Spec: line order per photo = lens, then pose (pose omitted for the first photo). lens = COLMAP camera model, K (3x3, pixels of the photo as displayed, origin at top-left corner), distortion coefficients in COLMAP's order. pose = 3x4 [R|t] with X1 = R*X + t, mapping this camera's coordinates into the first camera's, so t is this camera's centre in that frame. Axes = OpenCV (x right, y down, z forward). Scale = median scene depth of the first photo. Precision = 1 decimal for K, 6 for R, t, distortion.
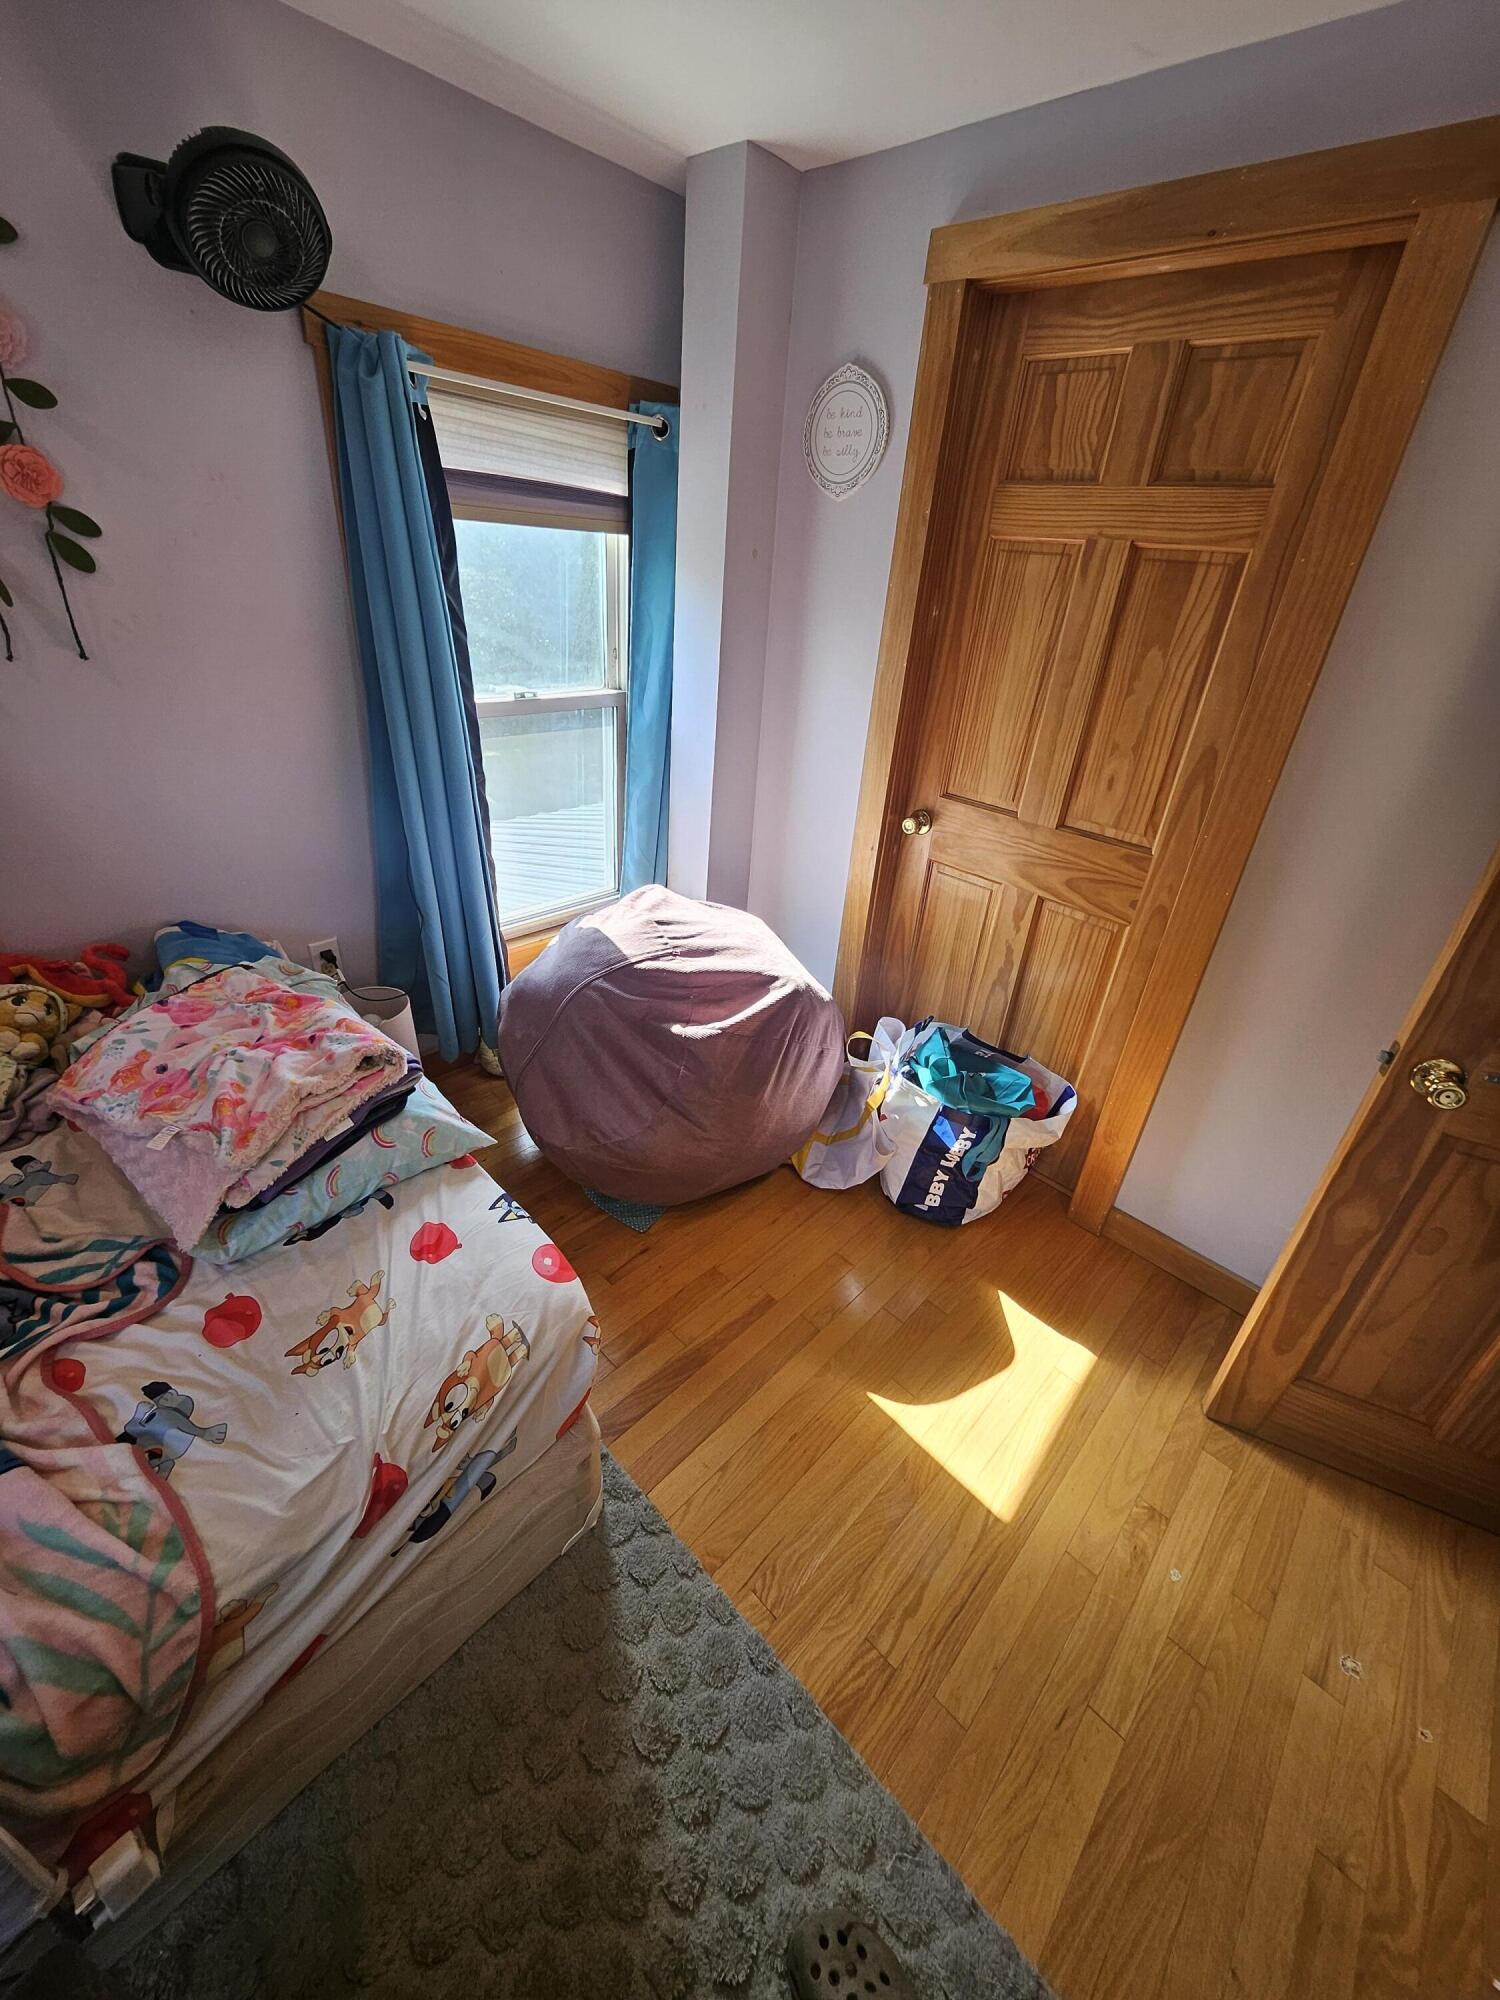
lens RADIAL K [[788.2, 0, 757.1], [0, 788.2, 973.1], [0, 0, 1]] dist [0.000787, 0.000649]
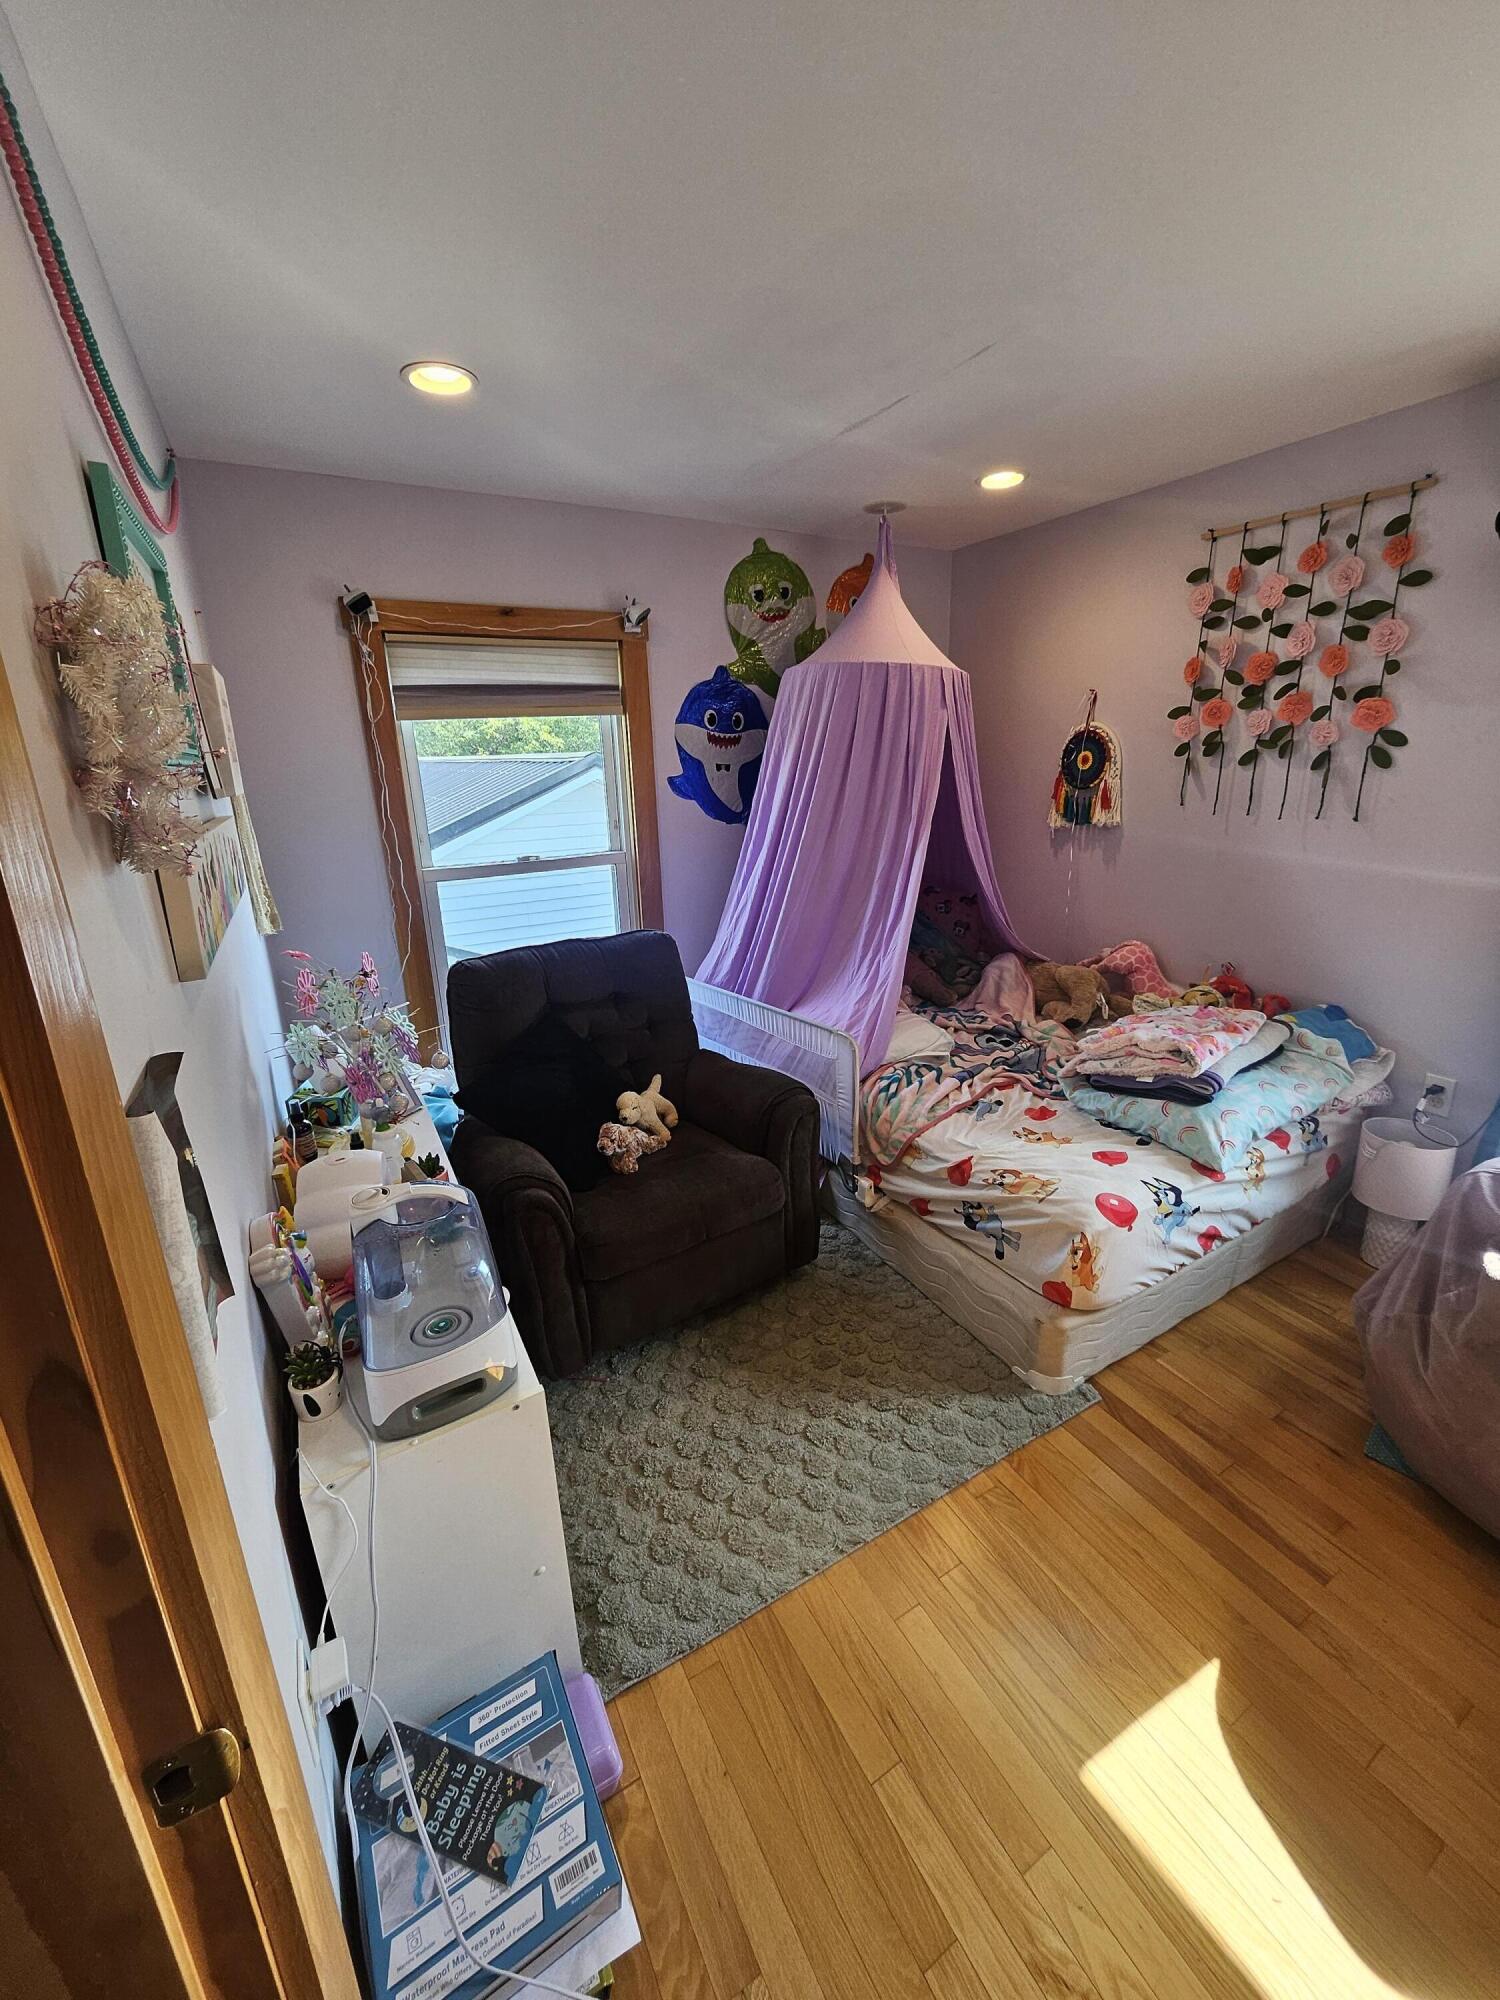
lens RADIAL K [[788.2, 0, 757.1], [0, 788.2, 973.1], [0, 0, 1]] dist [0.000787, 0.000649]
pose [[-0.282621, 0.197230, -0.938736, 1.266886], [-0.443489, 0.840891, 0.310191, -0.142811], [0.850554, 0.503986, -0.150184, 0.509571]]
